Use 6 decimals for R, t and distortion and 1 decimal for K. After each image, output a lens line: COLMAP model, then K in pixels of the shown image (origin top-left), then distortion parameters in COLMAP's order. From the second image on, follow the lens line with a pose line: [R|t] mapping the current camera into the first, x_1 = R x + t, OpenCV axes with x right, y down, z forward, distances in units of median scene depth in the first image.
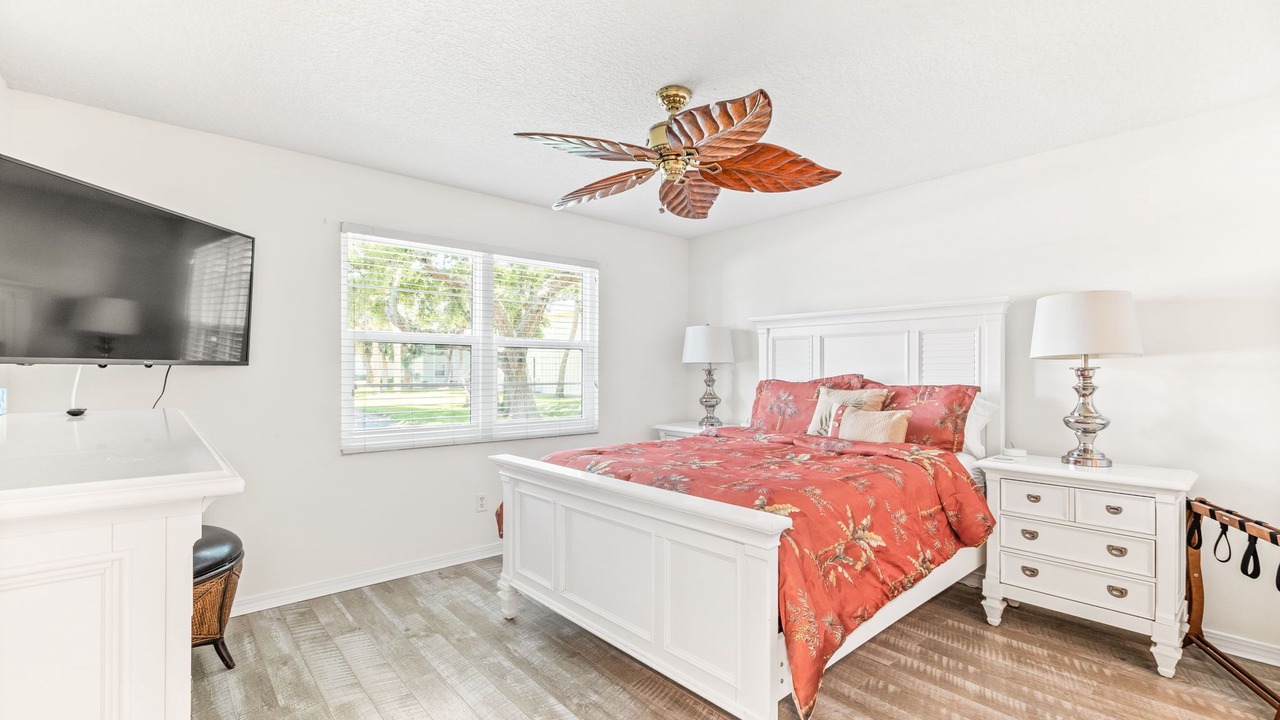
lens RADIAL K [[560.9, 0, 641.3], [0, 560.9, 368.4], [0, 0, 1]] dist [0.003703, 0.000129]
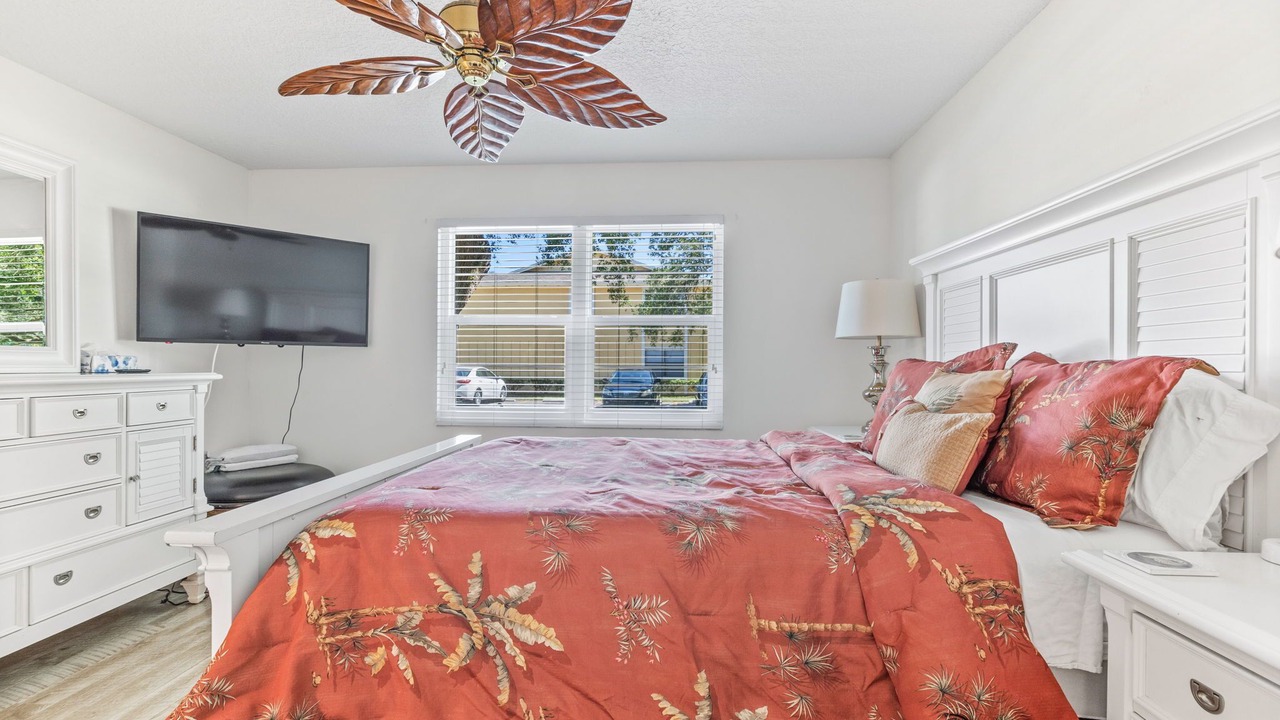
lens RADIAL K [[590.6, 0, 611.2], [0, 590.6, 364.2], [0, 0, 1]] dist [-0.002464, -0.000530]
pose [[0.709868, -0.001405, -0.704333, 0.699982], [0.000270, 0.999998, -0.001723, 0.041960], [0.704335, 0.001033, 0.709867, 0.527494]]
